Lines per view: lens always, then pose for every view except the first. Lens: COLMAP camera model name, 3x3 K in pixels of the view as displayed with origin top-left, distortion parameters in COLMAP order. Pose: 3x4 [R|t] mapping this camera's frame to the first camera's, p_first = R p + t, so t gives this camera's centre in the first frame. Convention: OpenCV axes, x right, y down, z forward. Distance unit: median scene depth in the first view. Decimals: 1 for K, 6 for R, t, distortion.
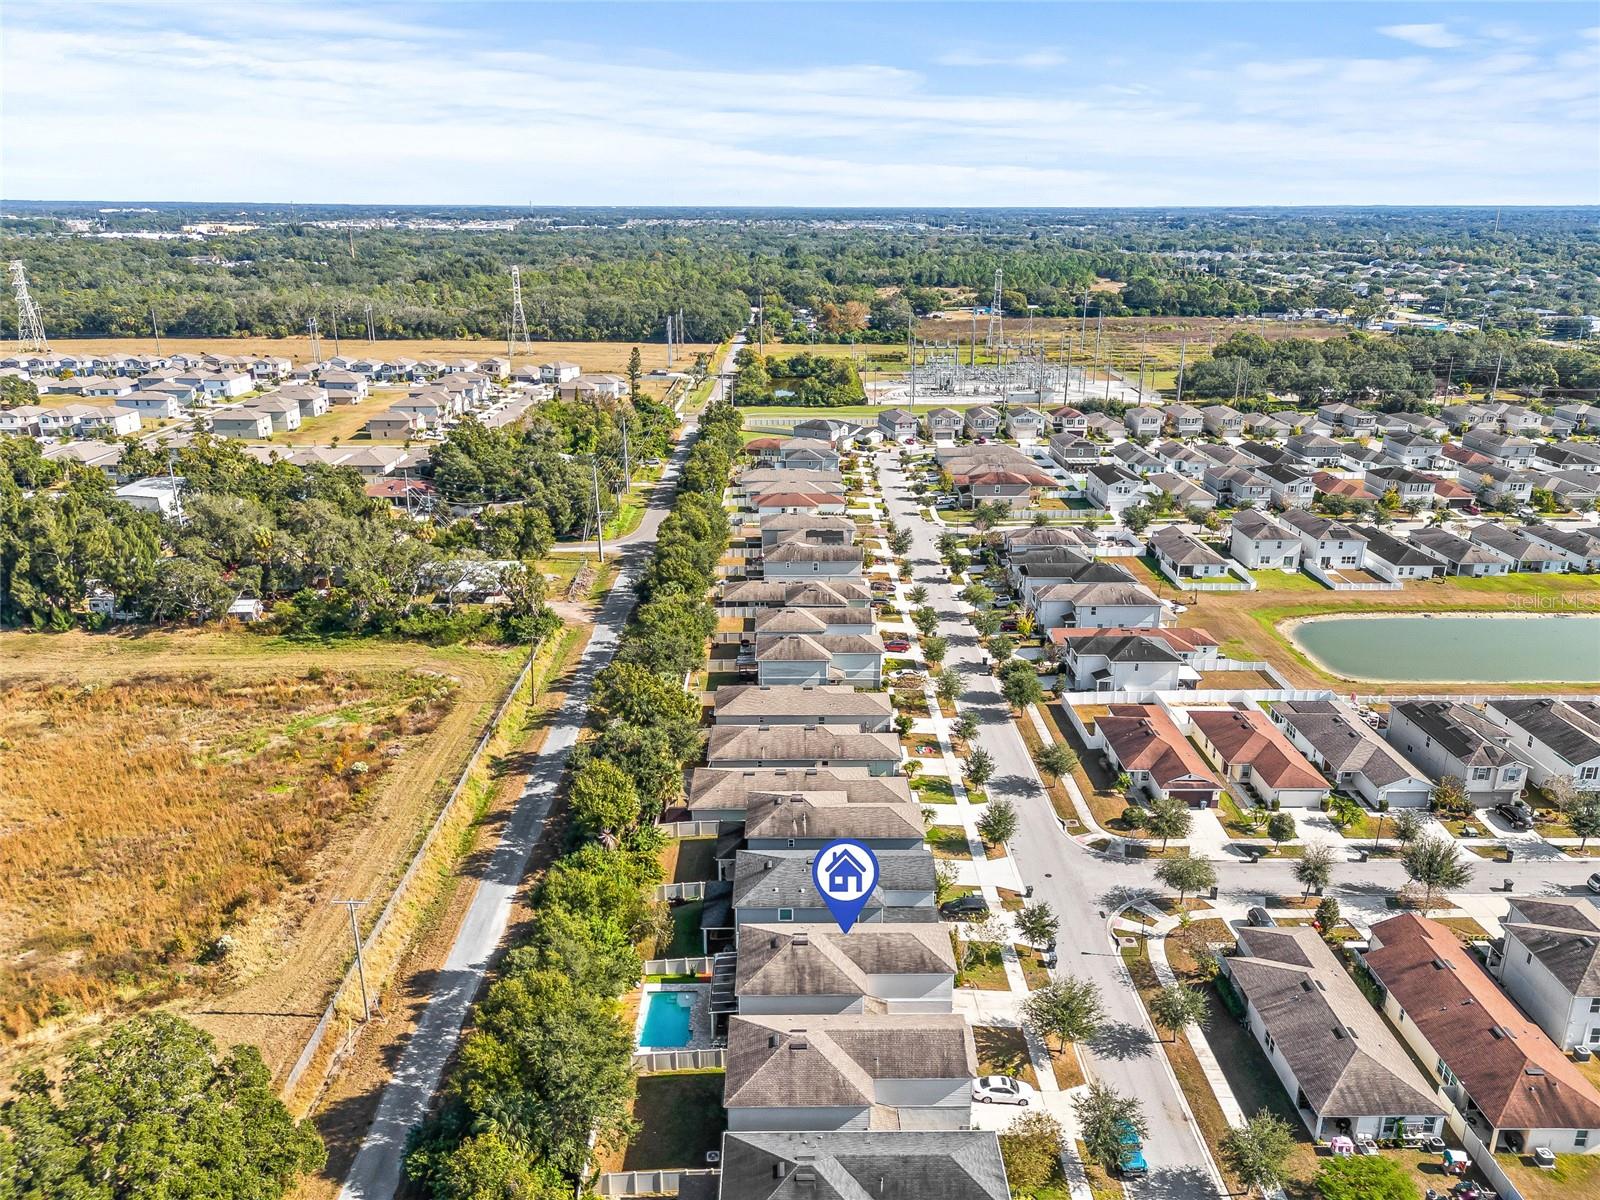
lens RADIAL K [[1165.3, 0, 800.0], [0, 1165.3, 600.0], [0, 0, 1]] dist [0.060034, -0.061782]
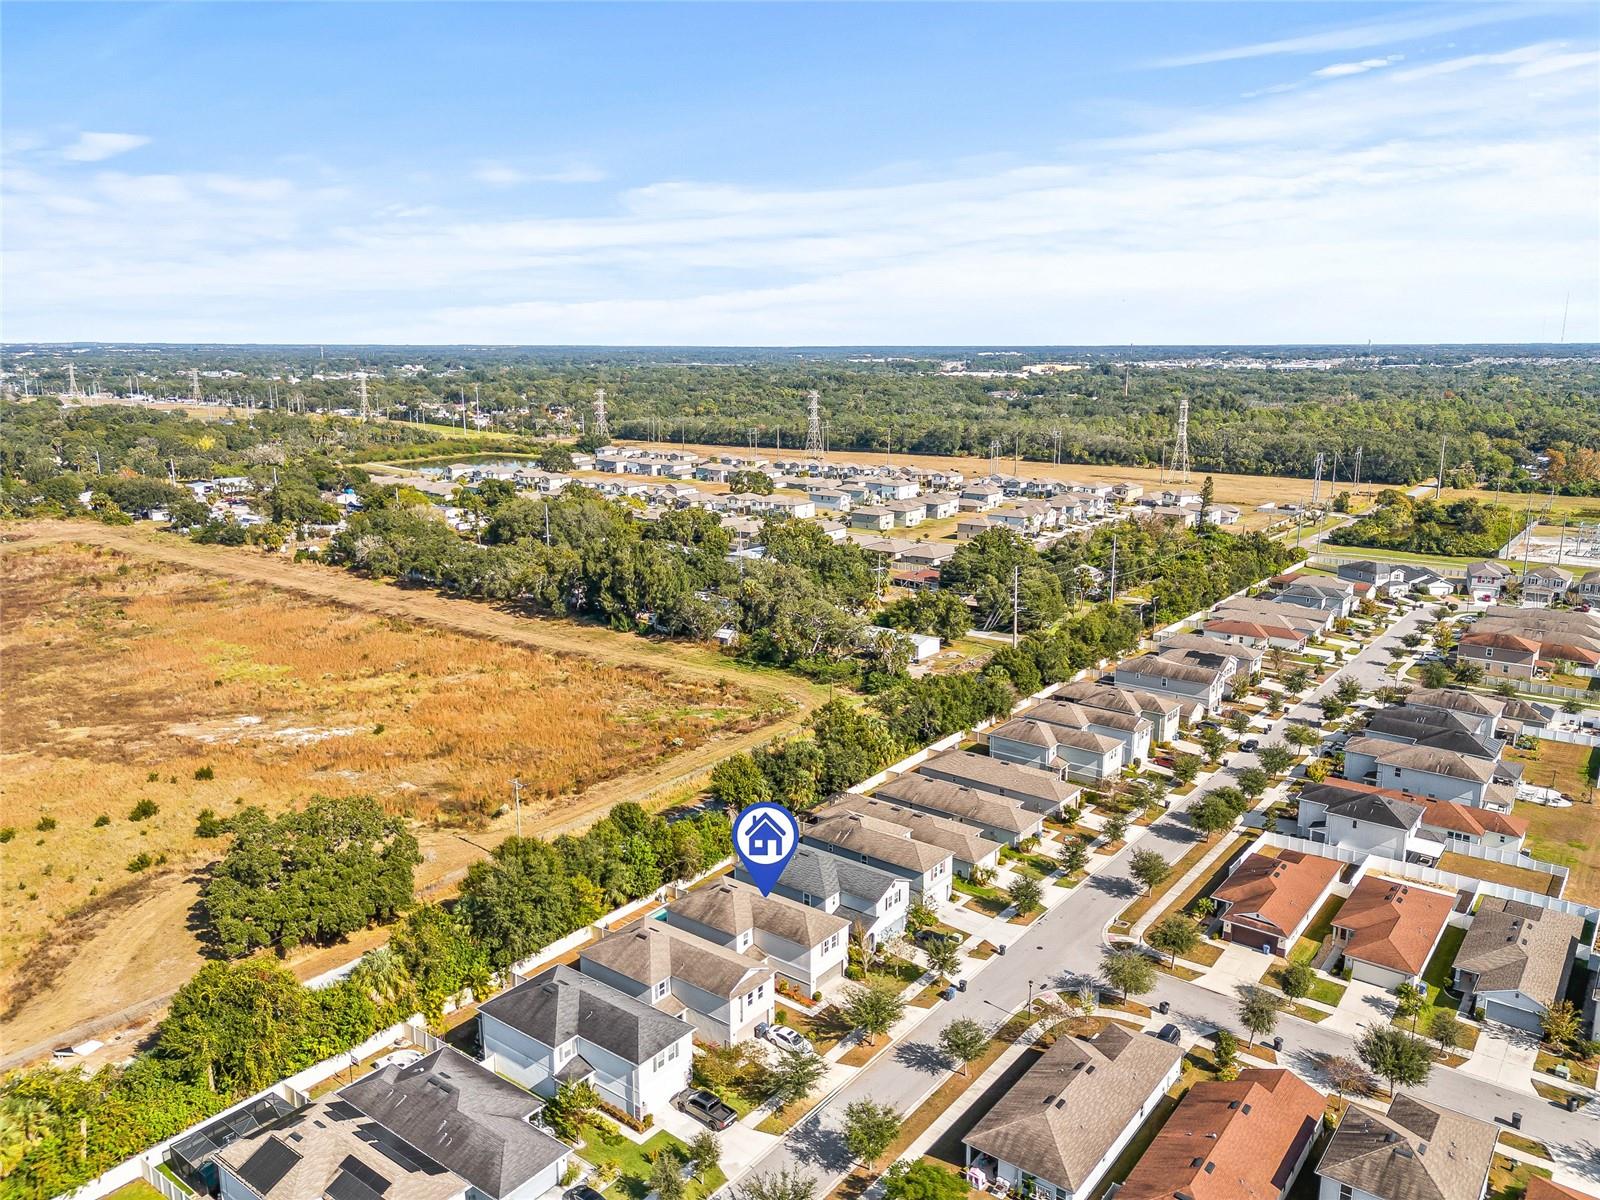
lens RADIAL K [[1146.4, 0, 802.2], [0, 1146.4, 639.5], [0, 0, 1]] dist [0.094829, -0.130147]
pose [[0.781380, 0.149275, -0.605939, 0.377659], [-0.194984, 0.980757, -0.009826, 0.006587], [0.592812, 0.125827, 0.795451, -0.003061]]
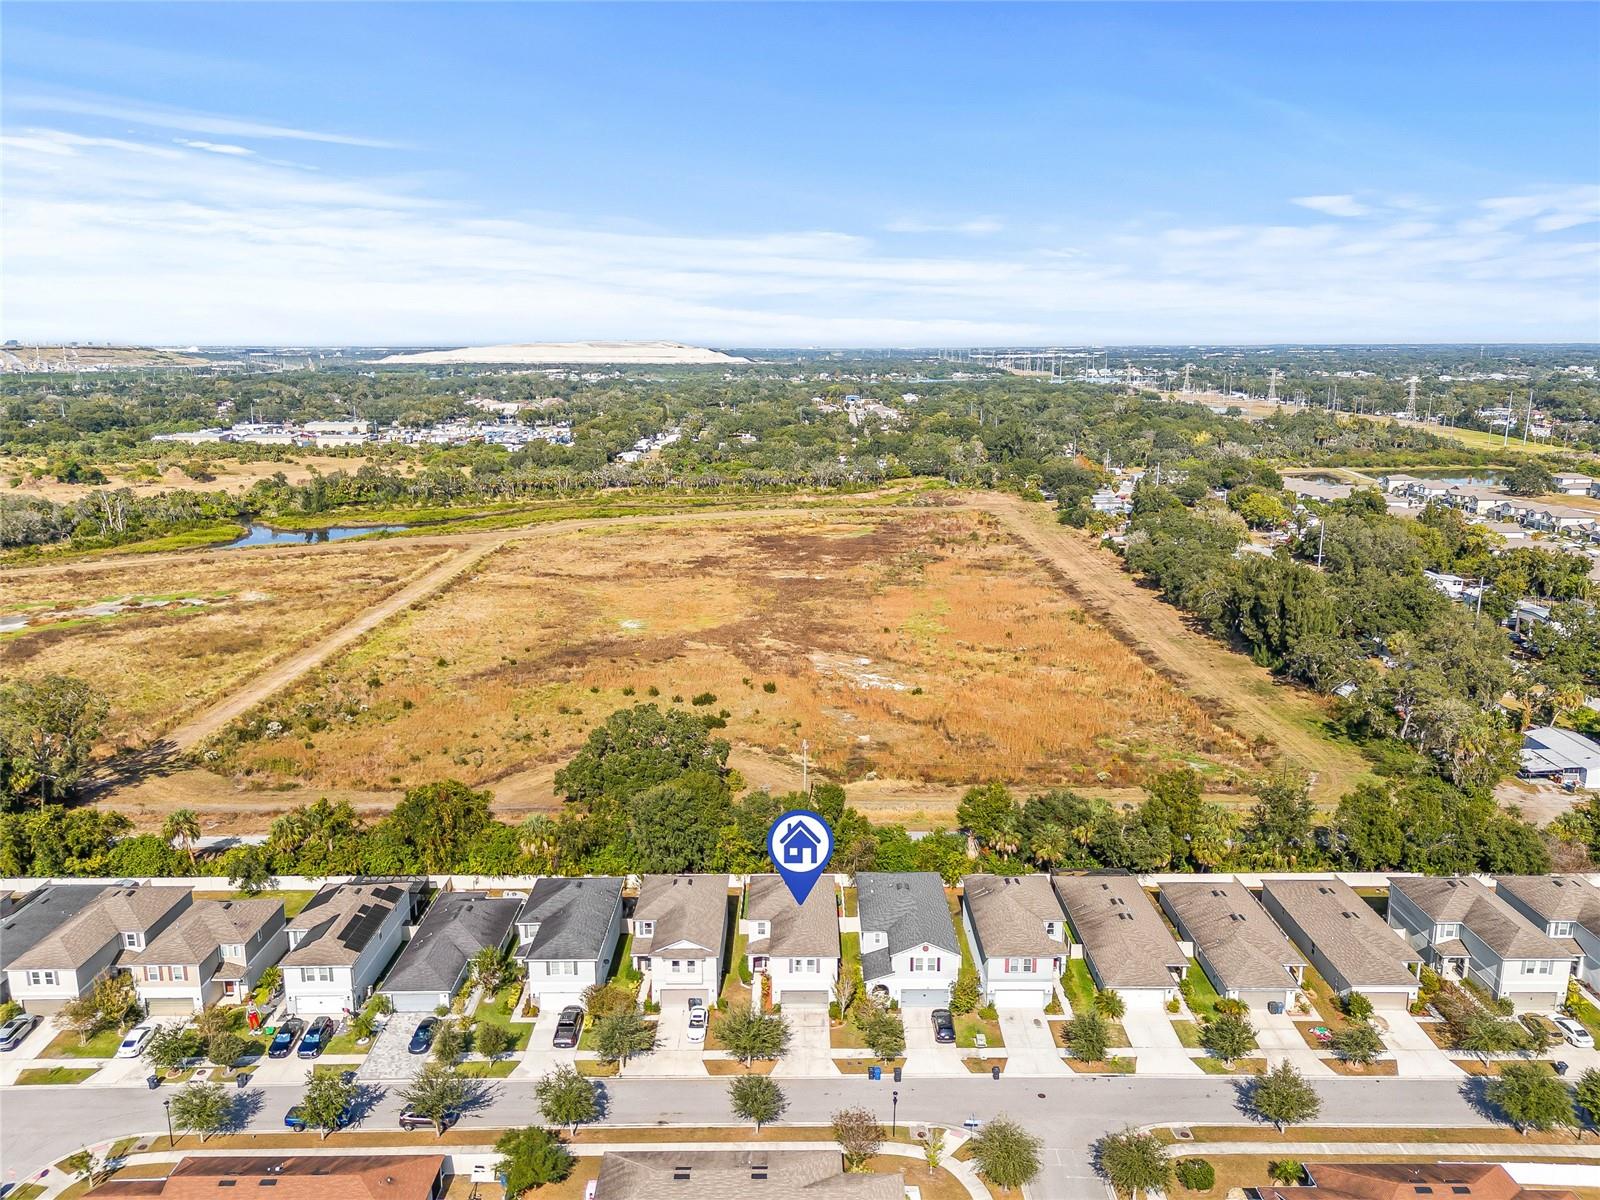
lens RADIAL K [[1165.3, 0, 800.0], [0, 1165.3, 600.0], [0, 0, 1]] dist [0.060034, -0.061782]
pose [[-0.022803, 0.207646, -0.977938, 0.578366], [-0.317396, 0.926083, 0.204036, -0.129973], [0.948019, 0.315046, 0.044788, 0.399332]]
